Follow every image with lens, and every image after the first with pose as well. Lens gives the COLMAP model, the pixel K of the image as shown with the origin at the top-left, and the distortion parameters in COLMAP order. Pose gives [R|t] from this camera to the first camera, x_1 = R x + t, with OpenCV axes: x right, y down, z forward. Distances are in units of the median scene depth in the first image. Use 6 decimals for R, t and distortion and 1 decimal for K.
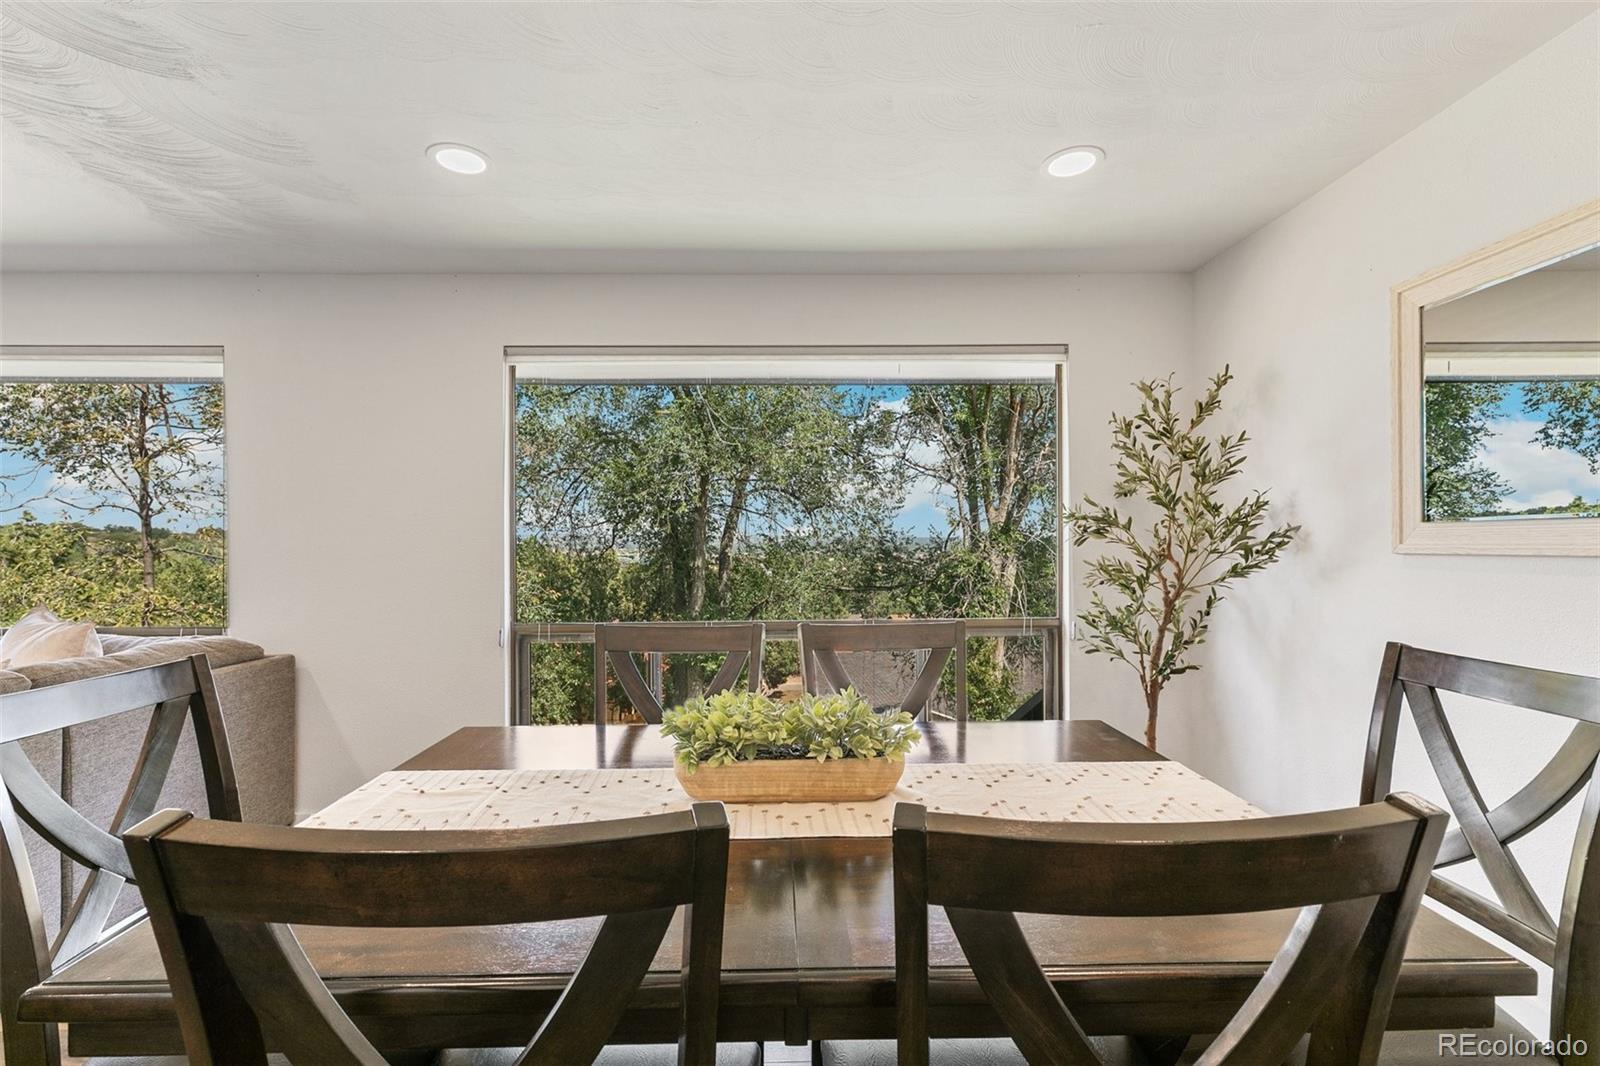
lens RADIAL K [[719.9, 0, 798.7], [0, 719.9, 549.4], [0, 0, 1]] dist [-0.001545, -0.000237]
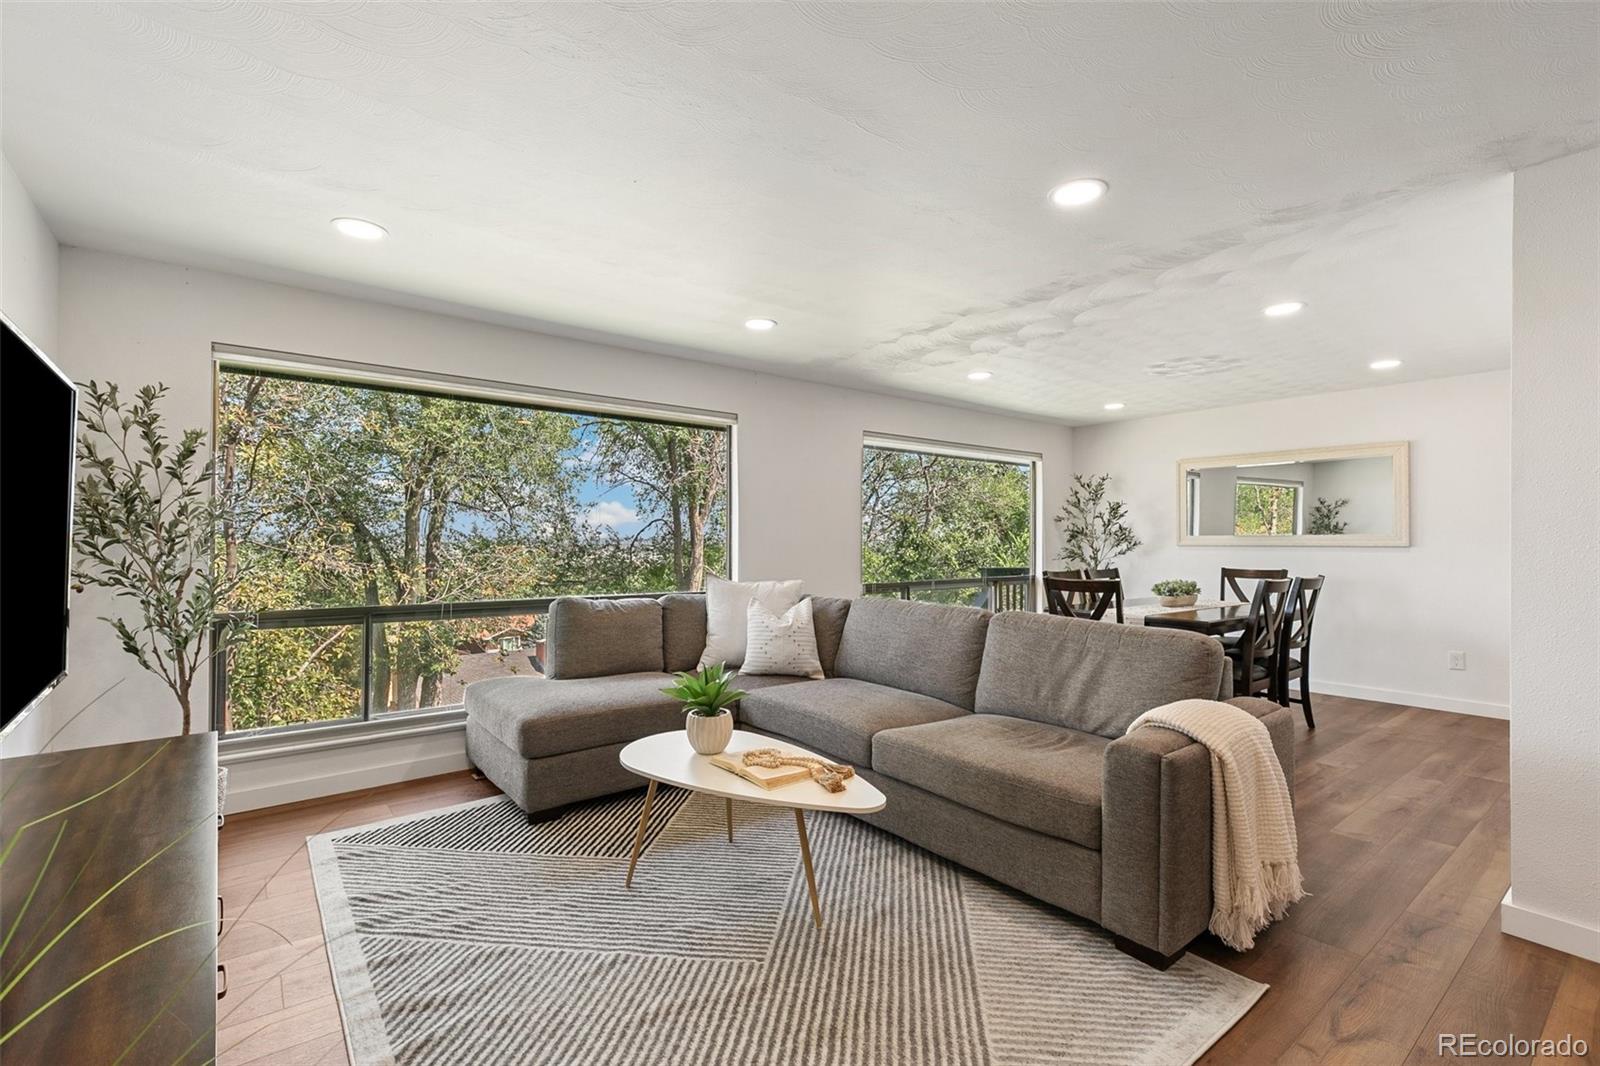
lens RADIAL K [[719.9, 0, 783.9], [0, 719.9, 530.6], [0, 0, 1]] dist [-0.001545, -0.000237]
pose [[0.803194, 0.023907, 0.595238, -1.701525], [-0.007487, 0.999521, -0.030041, 0.033170], [-0.595671, 0.019672, 0.802988, -0.347421]]
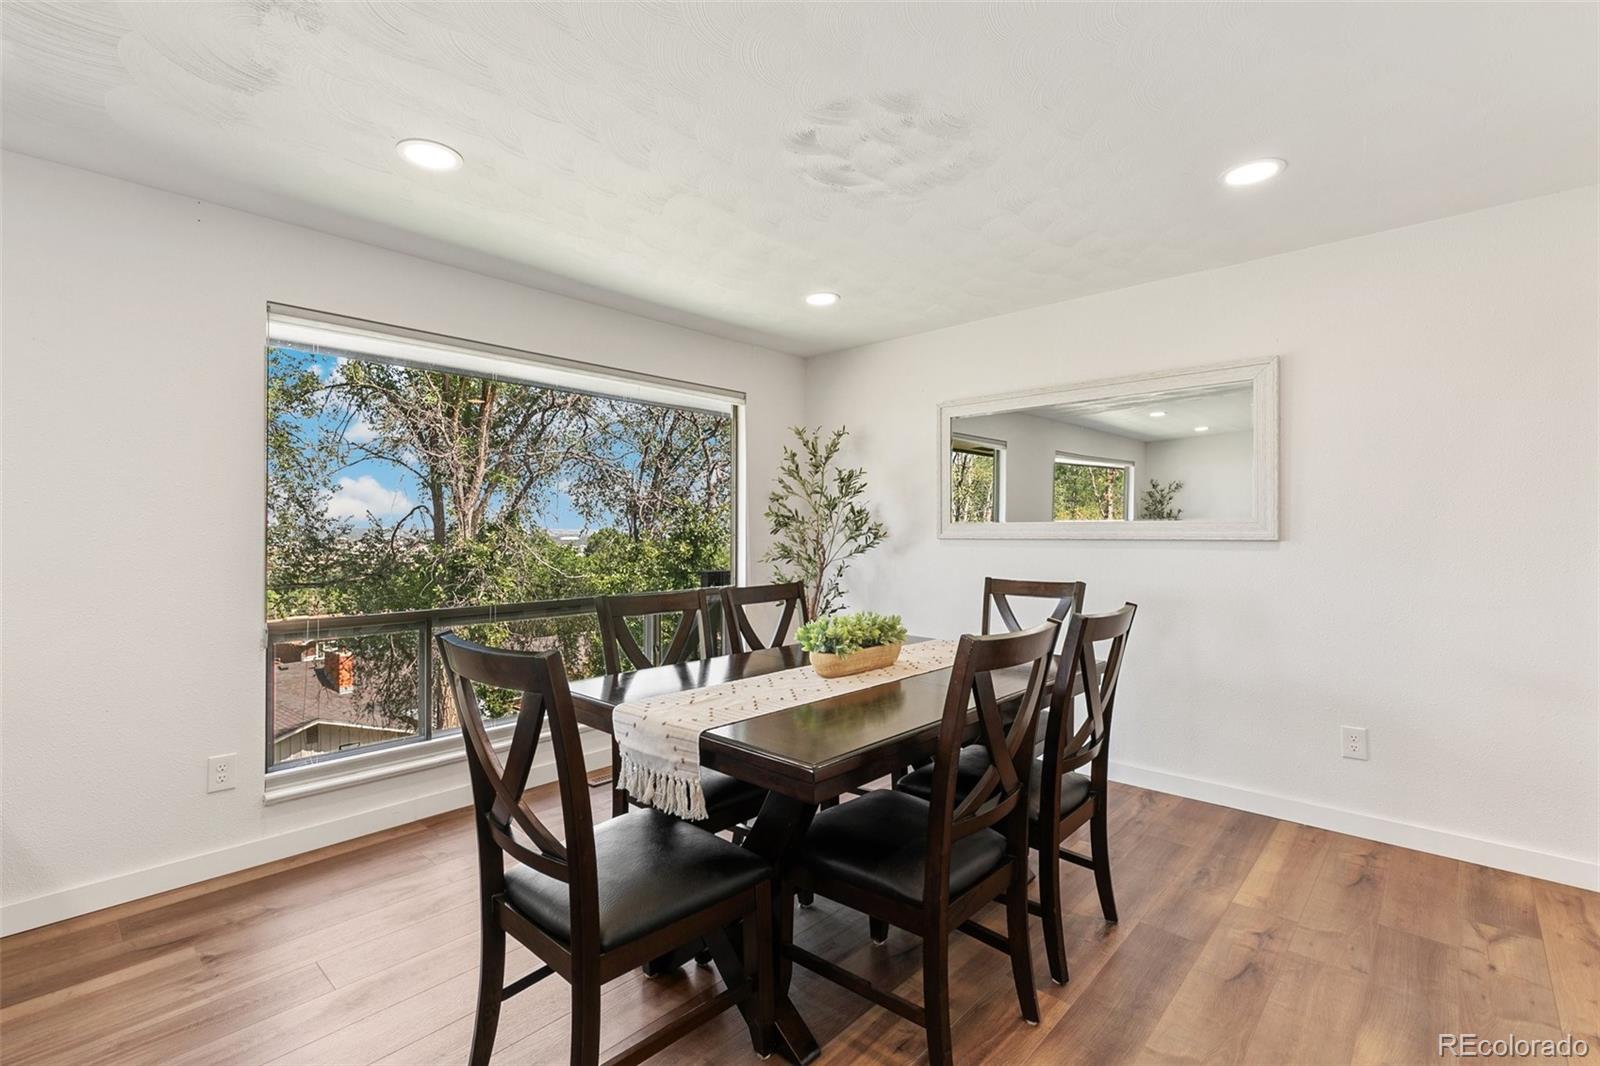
lens RADIAL K [[719.9, 0, 784.7], [0, 719.9, 527.5], [0, 0, 1]] dist [-0.001545, -0.000237]
pose [[0.697469, 0.016495, 0.716425, -0.620721], [-0.002152, 0.999779, -0.020924, 0.012141], [-0.716611, 0.013053, 0.697351, -0.051099]]
